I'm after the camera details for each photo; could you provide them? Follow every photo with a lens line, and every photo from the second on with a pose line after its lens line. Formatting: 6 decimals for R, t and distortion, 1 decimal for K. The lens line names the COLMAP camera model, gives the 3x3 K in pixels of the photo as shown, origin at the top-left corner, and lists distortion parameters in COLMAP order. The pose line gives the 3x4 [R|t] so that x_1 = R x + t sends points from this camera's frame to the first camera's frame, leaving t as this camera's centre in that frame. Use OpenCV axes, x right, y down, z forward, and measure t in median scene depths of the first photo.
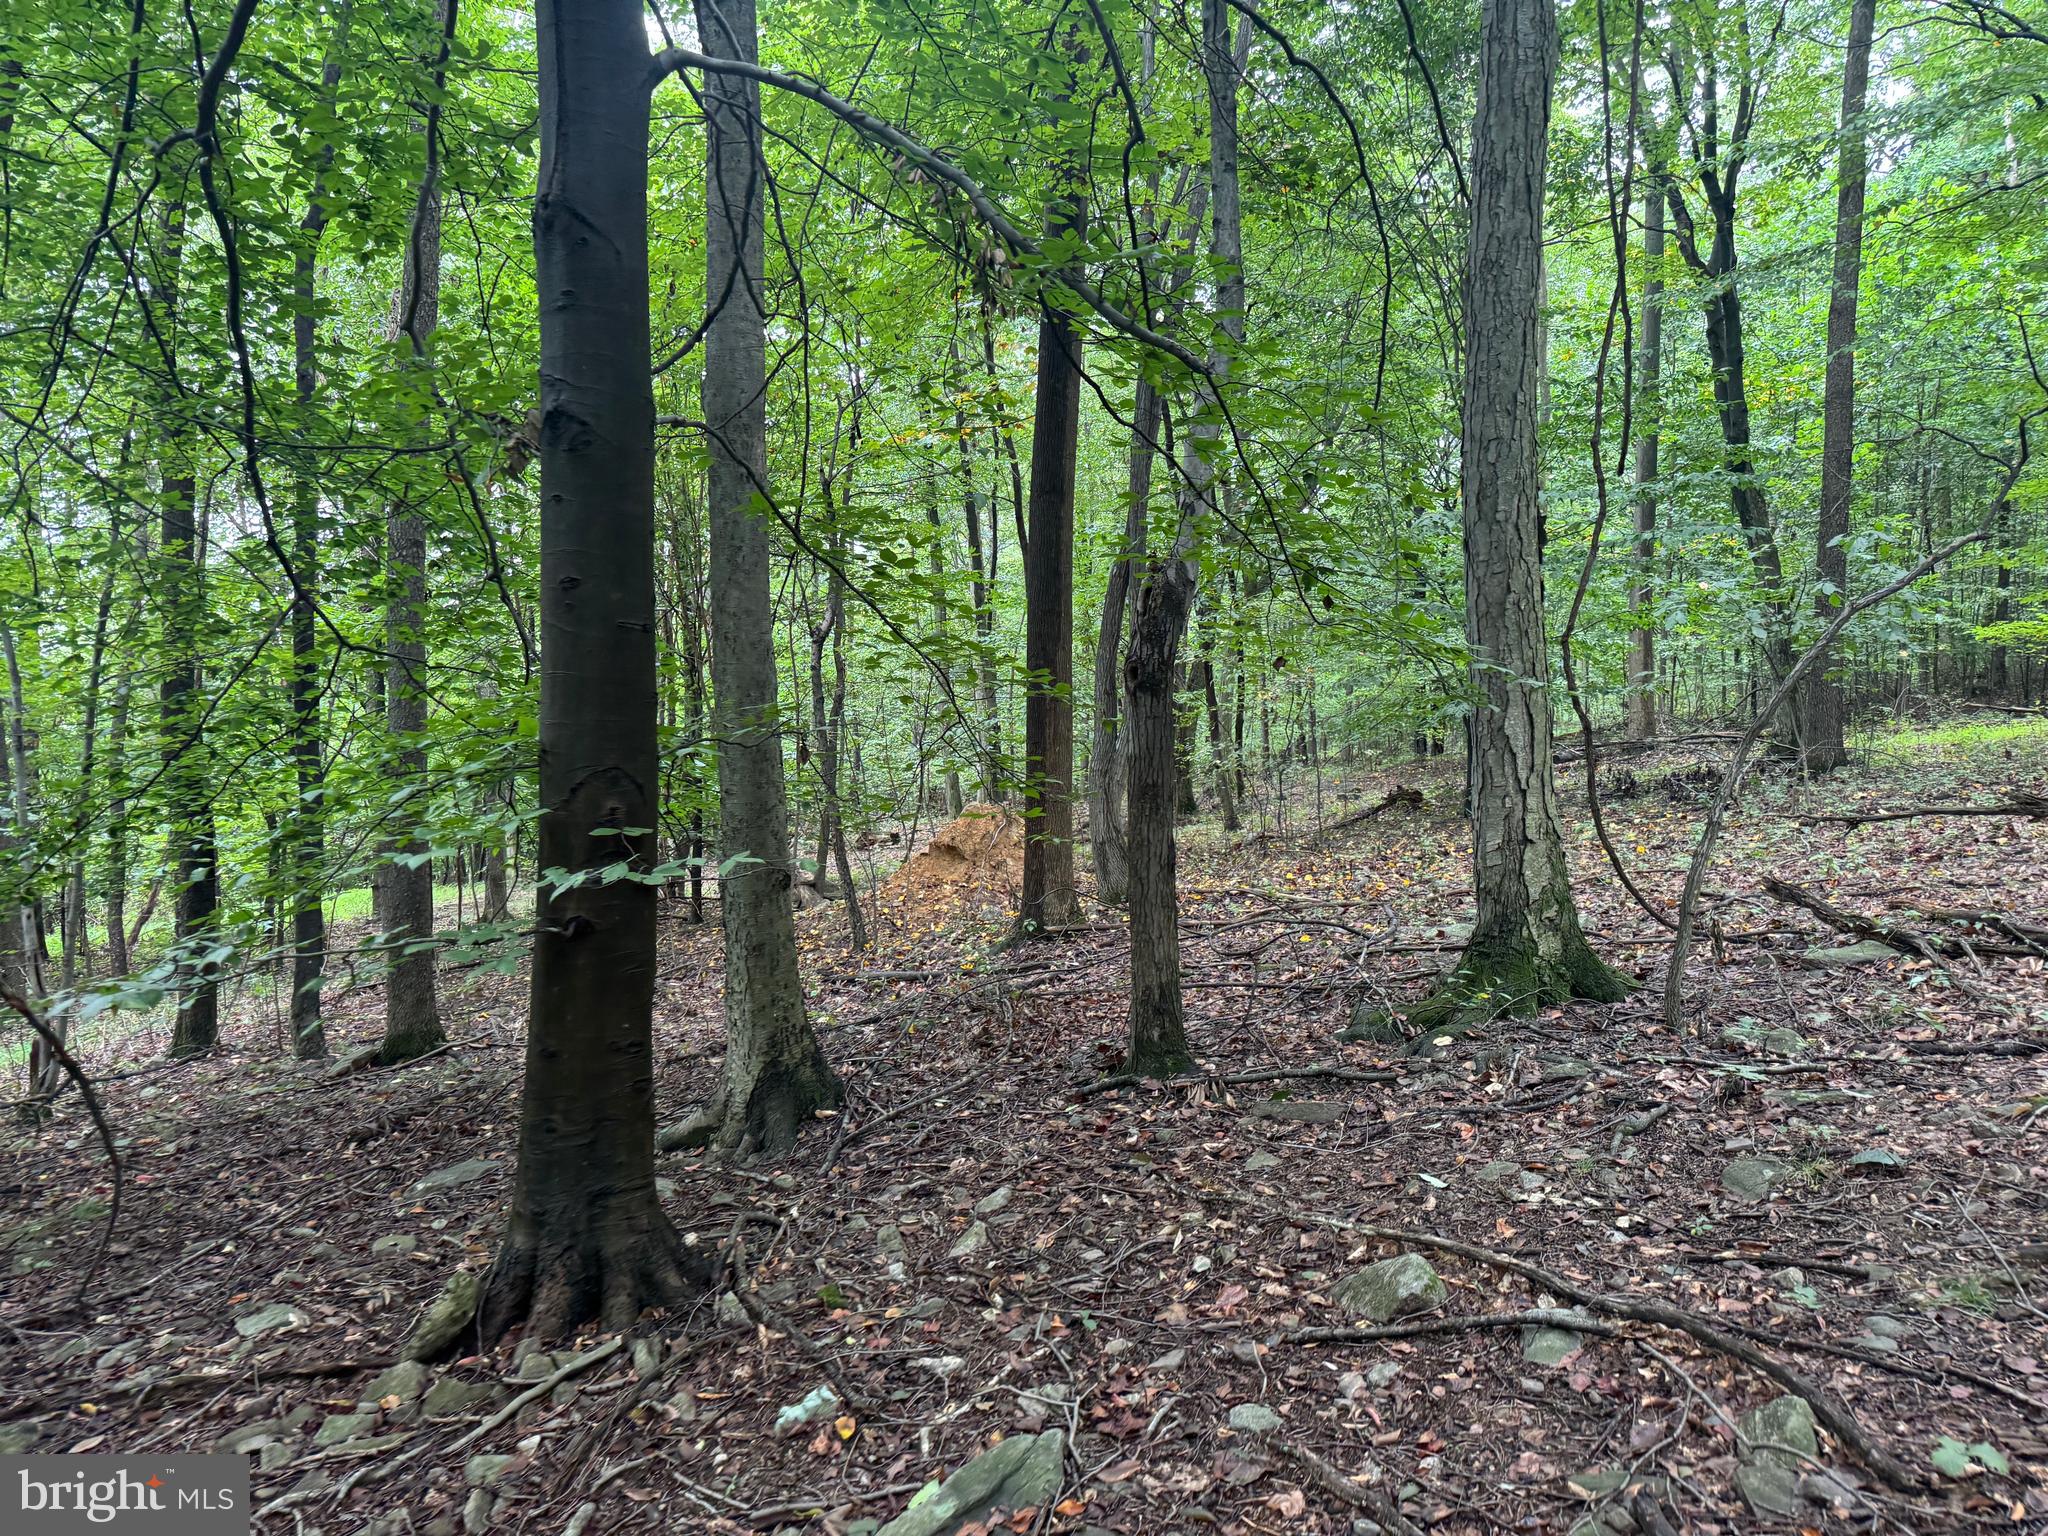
lens RADIAL K [[1519.1, 0, 1033.7], [0, 1519.1, 762.4], [0, 0, 1]] dist [0.075055, -0.091398]
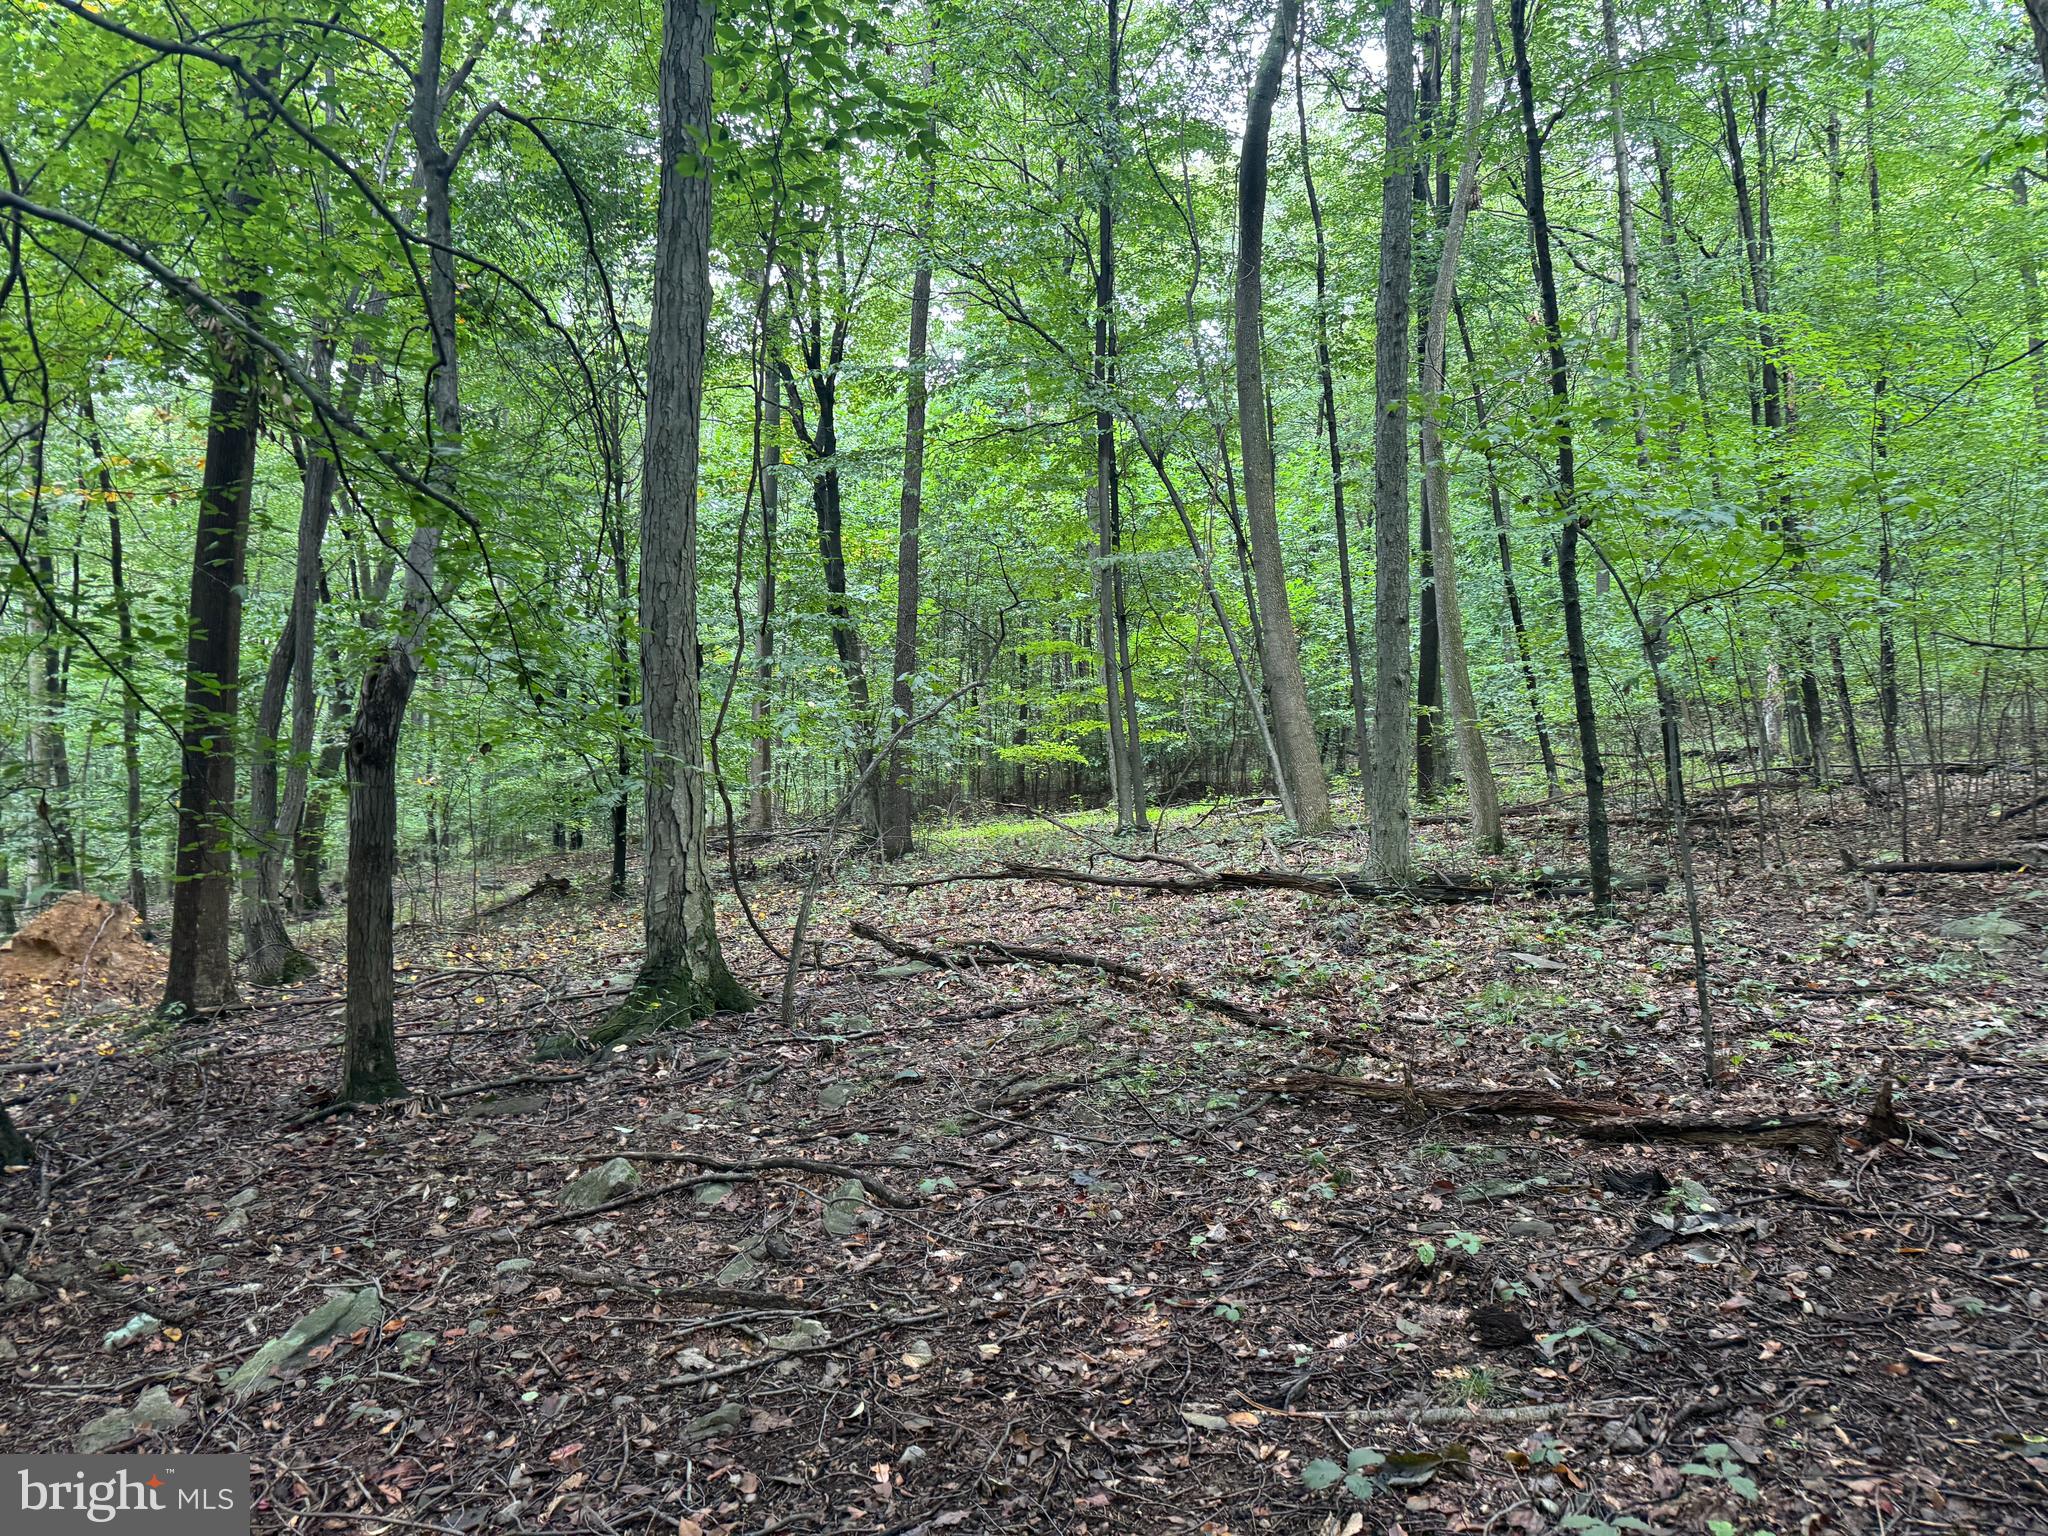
lens RADIAL K [[1519.1, 0, 1033.7], [0, 1519.1, 762.4], [0, 0, 1]] dist [0.075055, -0.091398]
pose [[0.848616, 0.034304, 0.527896, -0.116297], [0.001321, 0.997755, -0.066960, 0.028042], [-0.529008, 0.057520, 0.846665, -0.265533]]
